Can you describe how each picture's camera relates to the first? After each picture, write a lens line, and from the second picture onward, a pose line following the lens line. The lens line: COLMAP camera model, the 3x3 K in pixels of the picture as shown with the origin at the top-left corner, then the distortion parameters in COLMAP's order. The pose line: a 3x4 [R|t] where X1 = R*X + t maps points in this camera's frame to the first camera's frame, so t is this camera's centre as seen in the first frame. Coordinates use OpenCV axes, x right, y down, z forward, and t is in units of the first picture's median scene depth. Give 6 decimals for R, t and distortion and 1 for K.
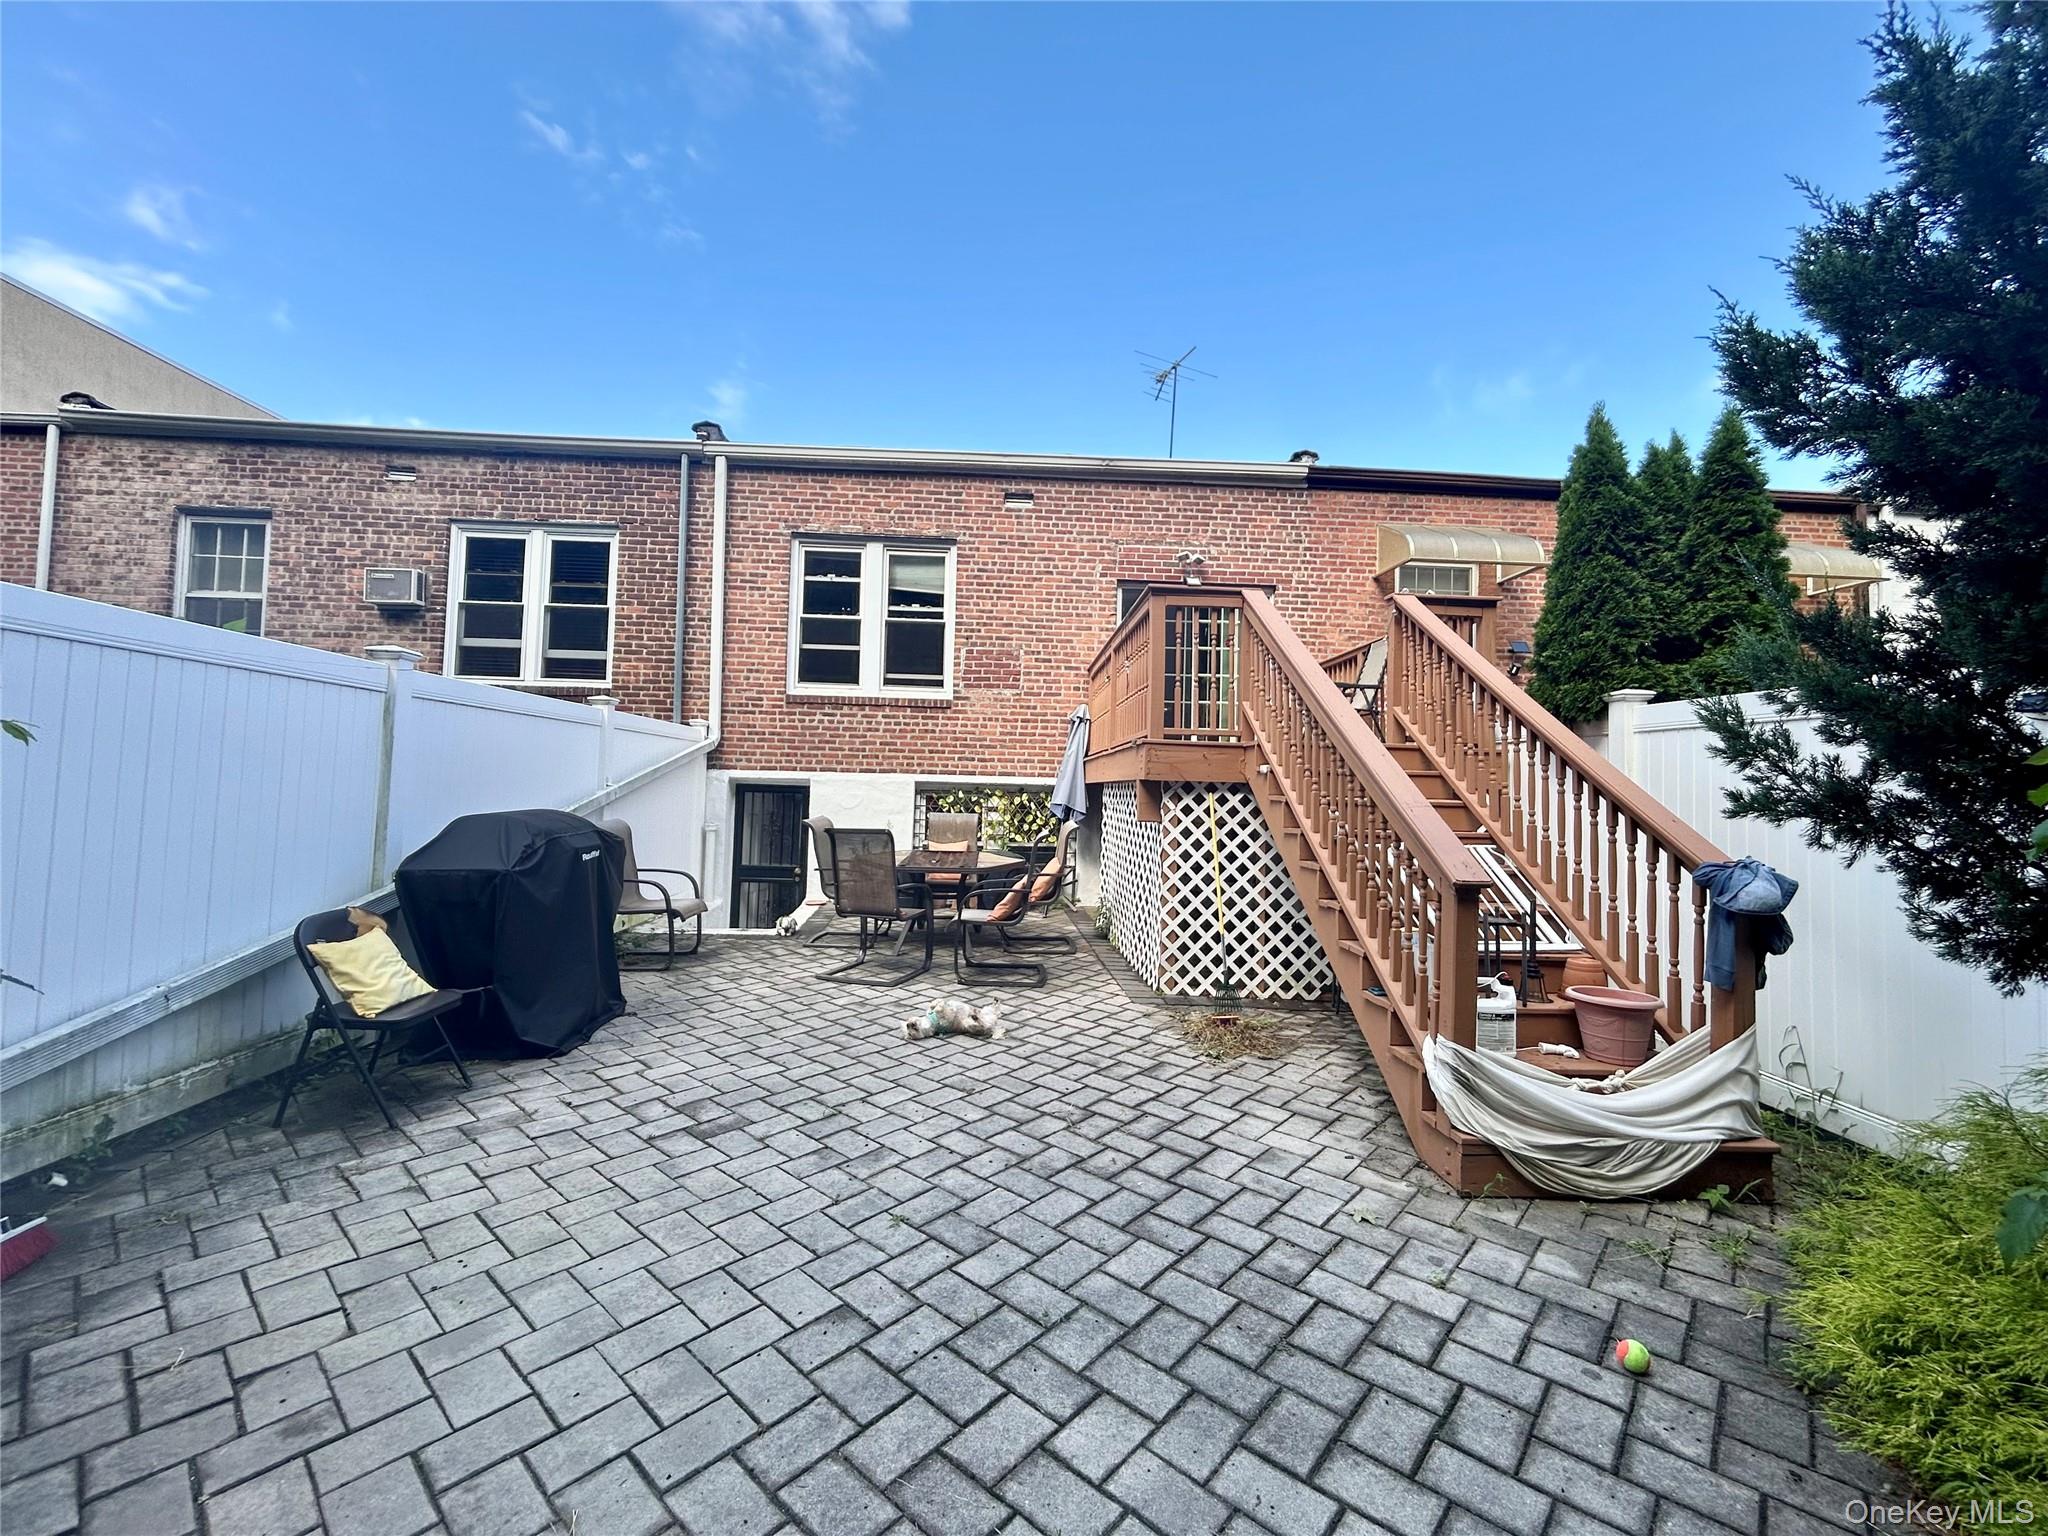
lens RADIAL K [[839.3, 0, 1024.5], [0, 839.3, 757.9], [0, 0, 1]] dist [-0.002591, -0.000102]
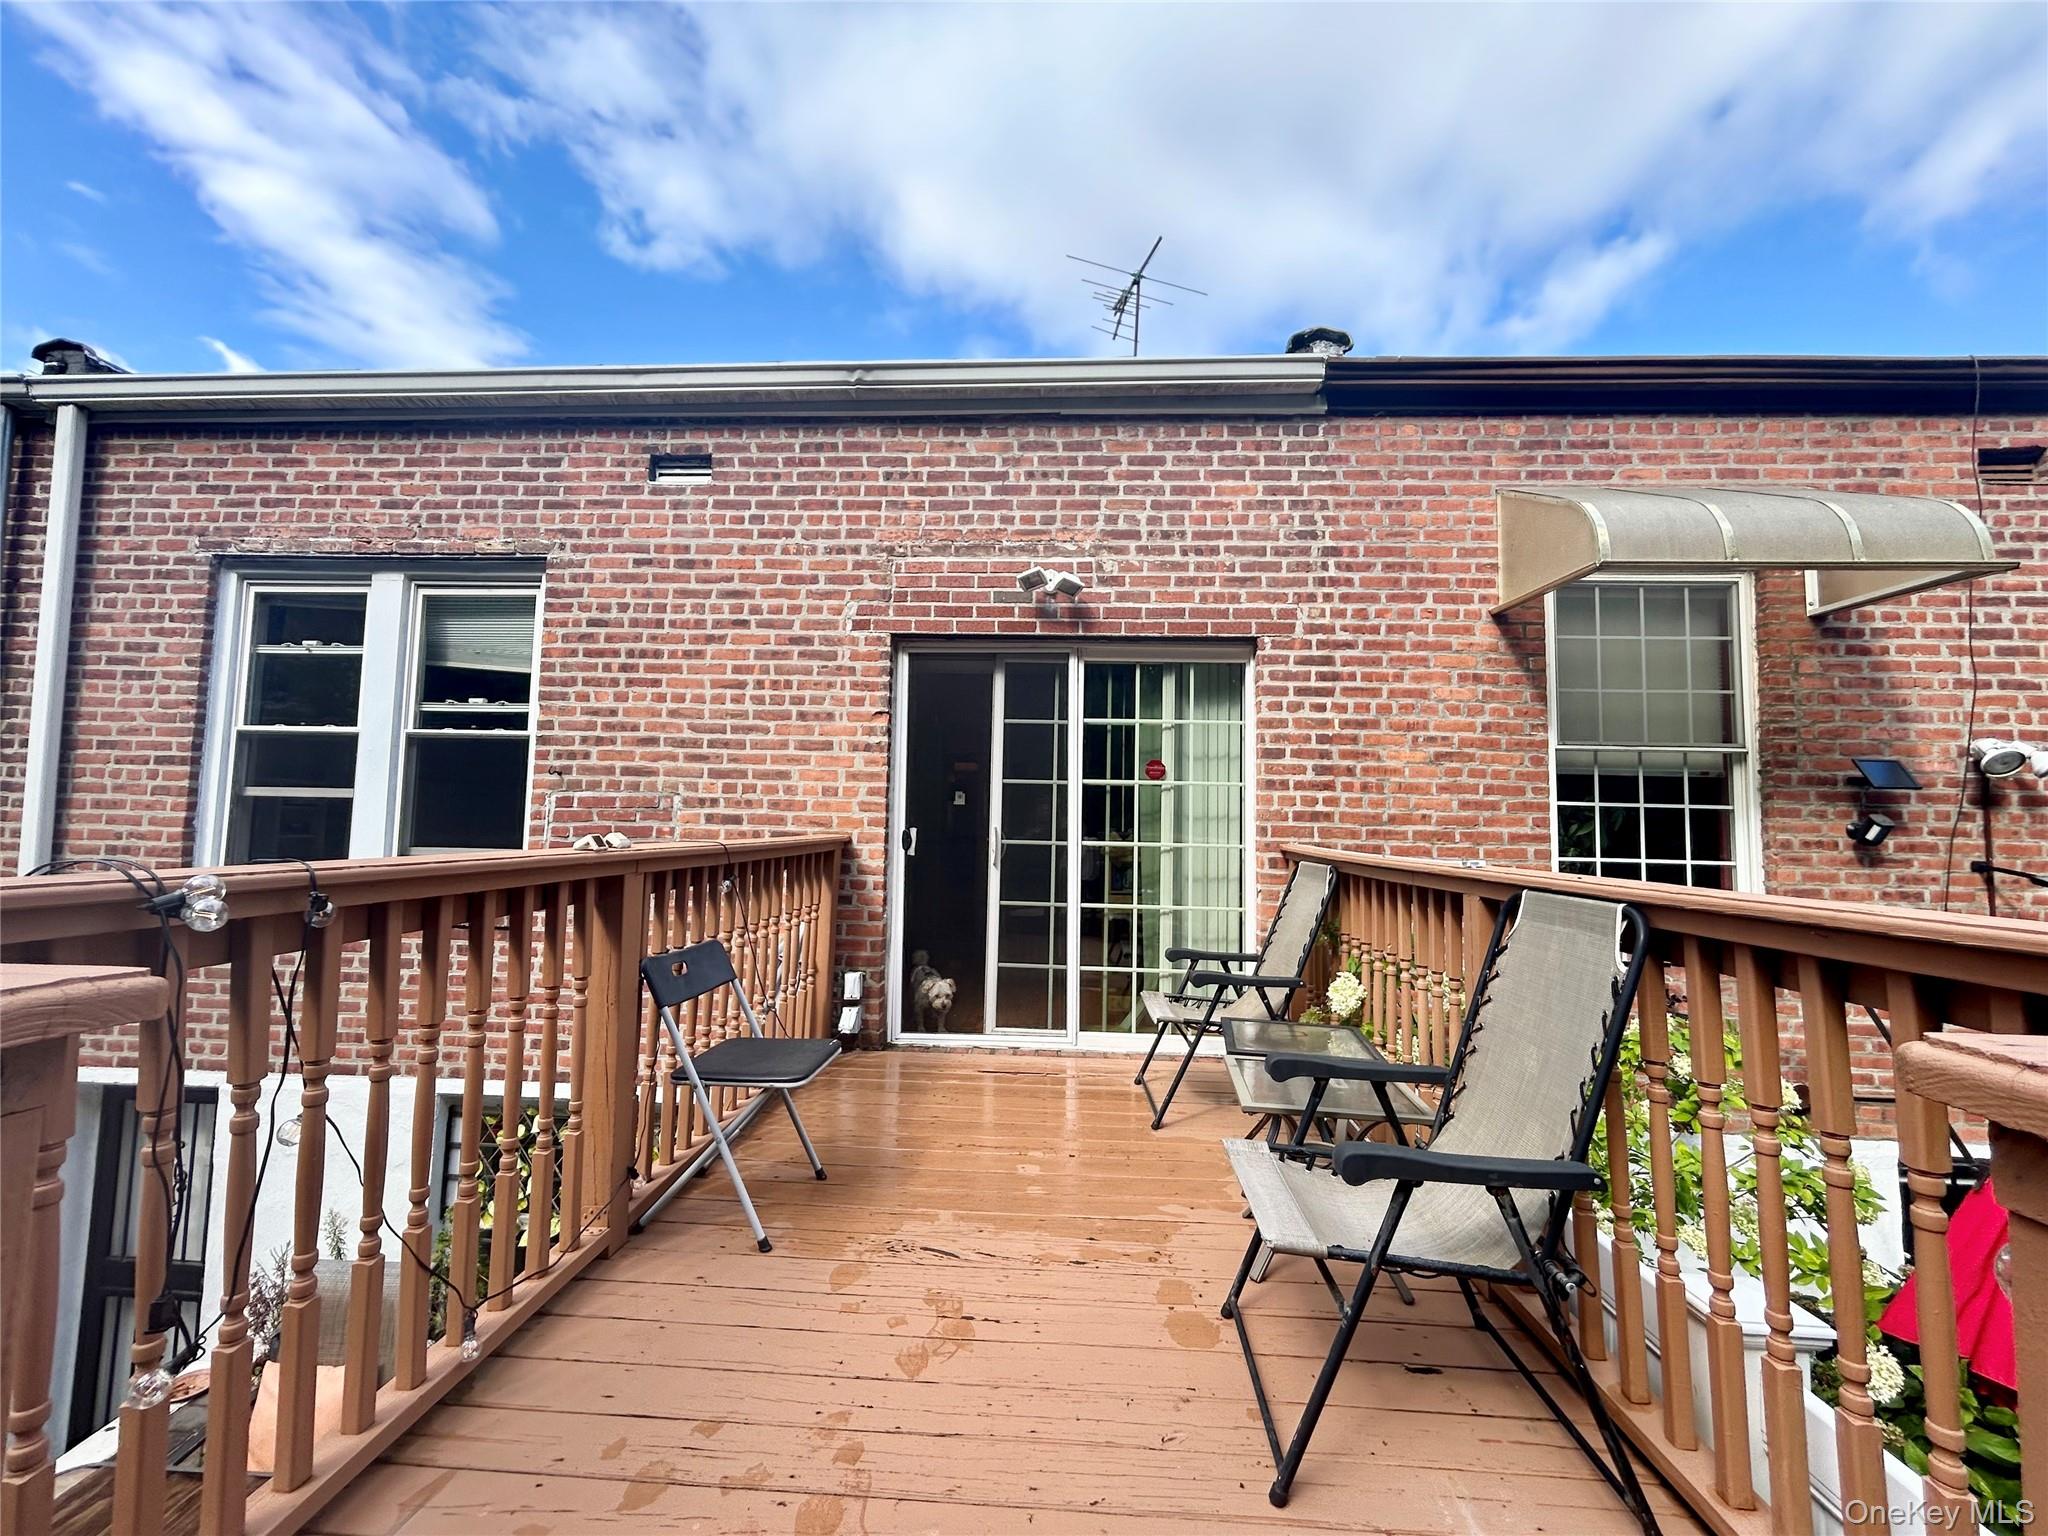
lens RADIAL K [[839.3, 0, 1027.4], [0, 839.3, 768.5], [0, 0, 1]] dist [-0.002591, -0.000102]
pose [[0.994831, -0.011324, -0.100906, 0.227461], [0.007718, 0.999320, -0.036055, -0.124651], [0.101246, 0.035090, 0.994242, 0.566085]]
